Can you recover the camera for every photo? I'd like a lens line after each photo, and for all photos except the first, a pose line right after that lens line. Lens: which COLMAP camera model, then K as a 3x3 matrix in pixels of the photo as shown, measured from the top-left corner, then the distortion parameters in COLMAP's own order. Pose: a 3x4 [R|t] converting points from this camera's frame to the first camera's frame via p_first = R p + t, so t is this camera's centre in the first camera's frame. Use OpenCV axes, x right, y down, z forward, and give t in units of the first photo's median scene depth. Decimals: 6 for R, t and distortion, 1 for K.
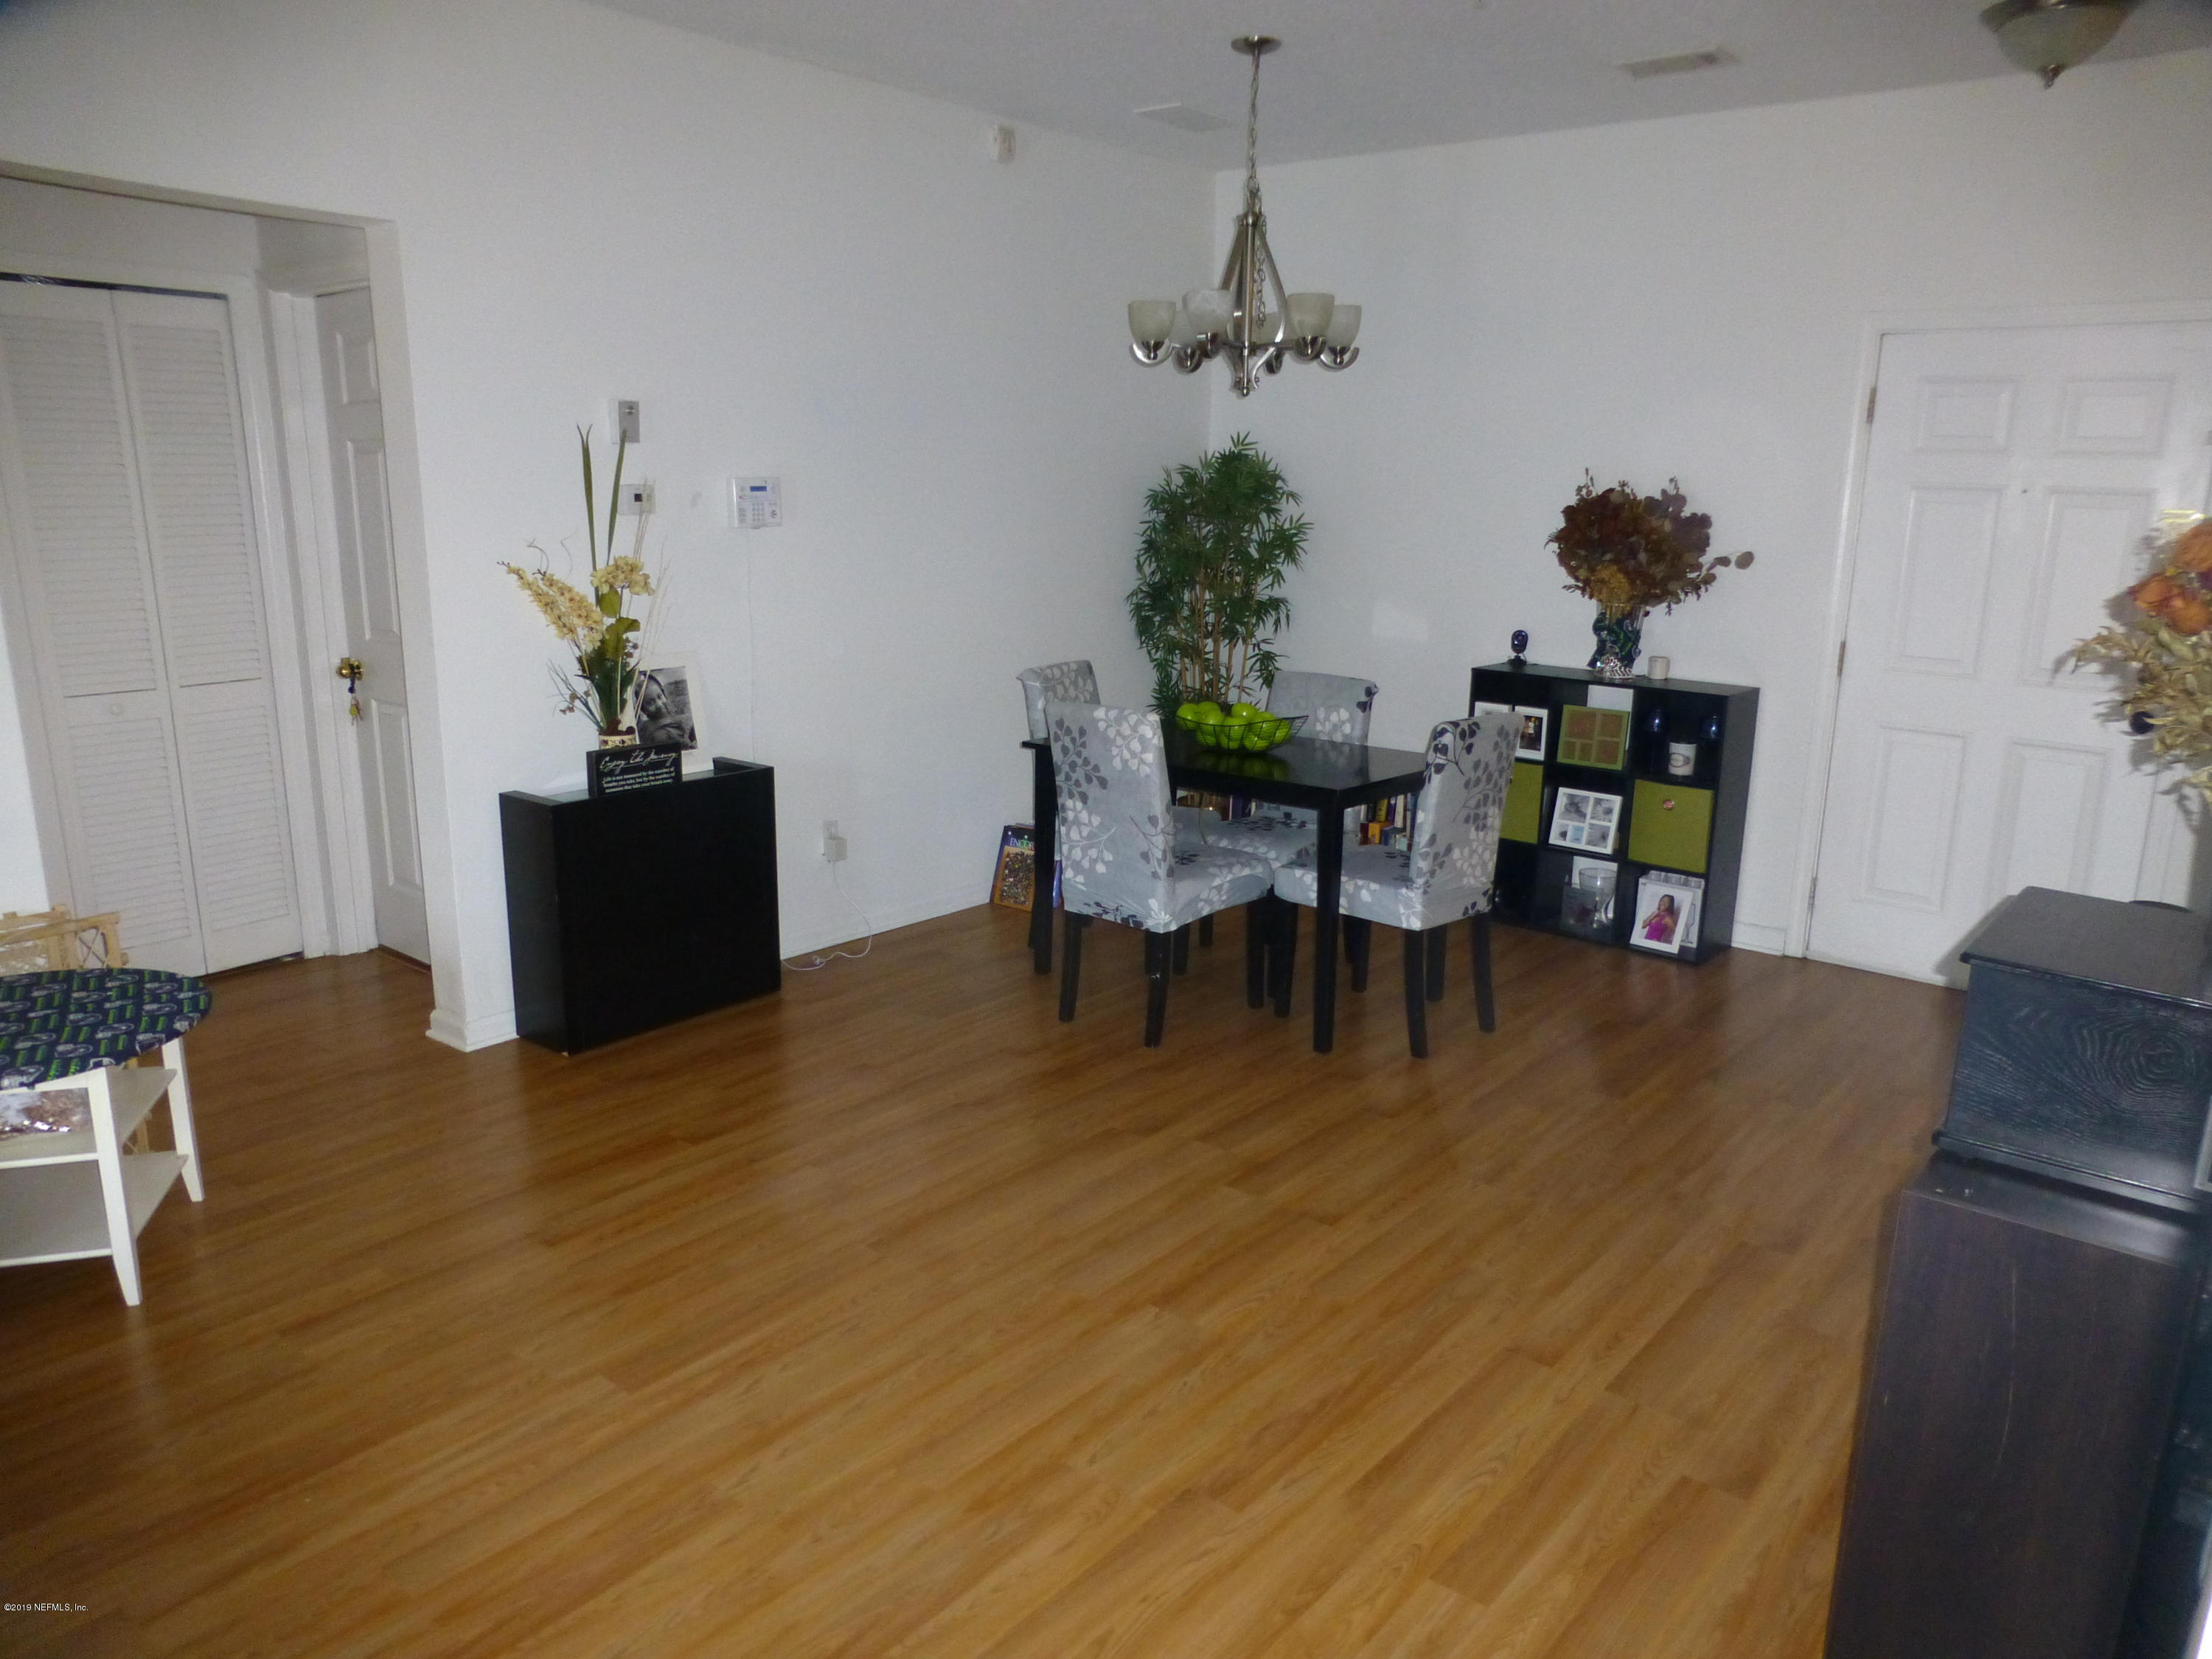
lens RADIAL K [[1647.9, 0, 1106.0], [0, 1647.9, 829.5], [0, 0, 1]] dist [-0.027346, 0.008678]
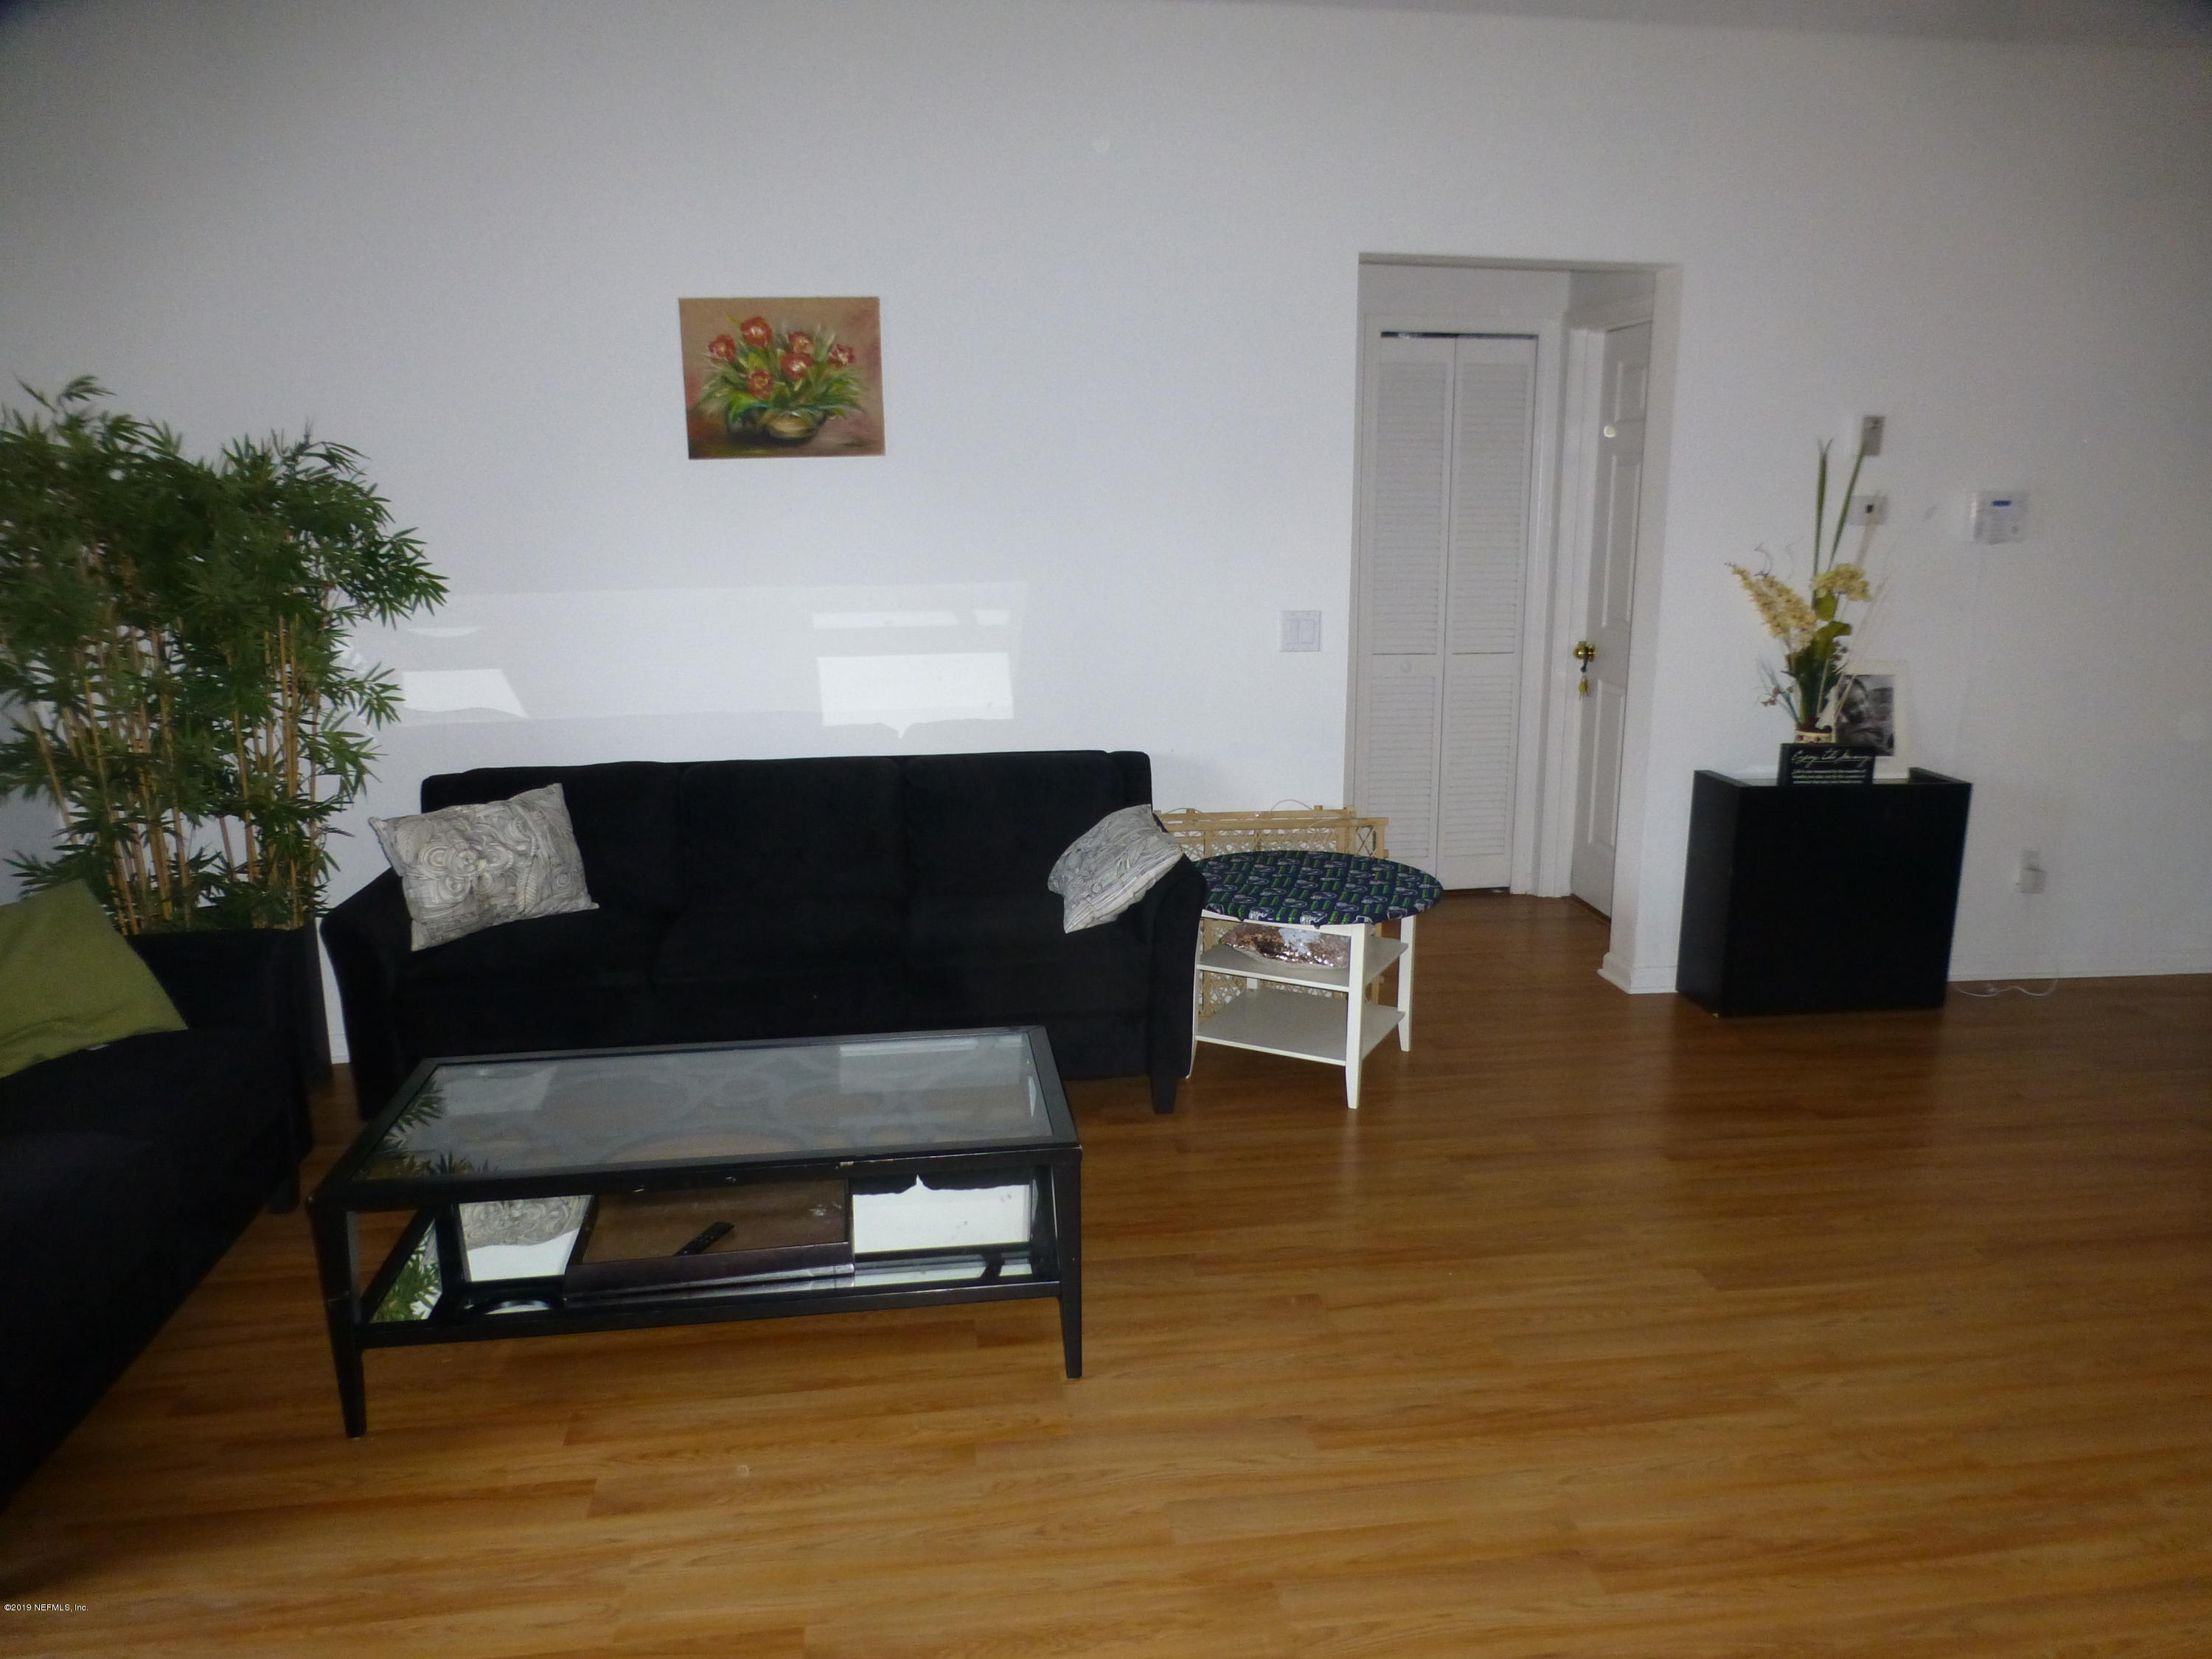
lens RADIAL K [[1647.9, 0, 1106.0], [0, 1647.9, 829.5], [0, 0, 1]] dist [-0.027346, 0.008678]
pose [[0.754323, 0.140298, -0.641337, 0.047256], [-0.145316, 0.988348, 0.045293, 0.024253], [0.640219, 0.059031, 0.765921, -0.102570]]
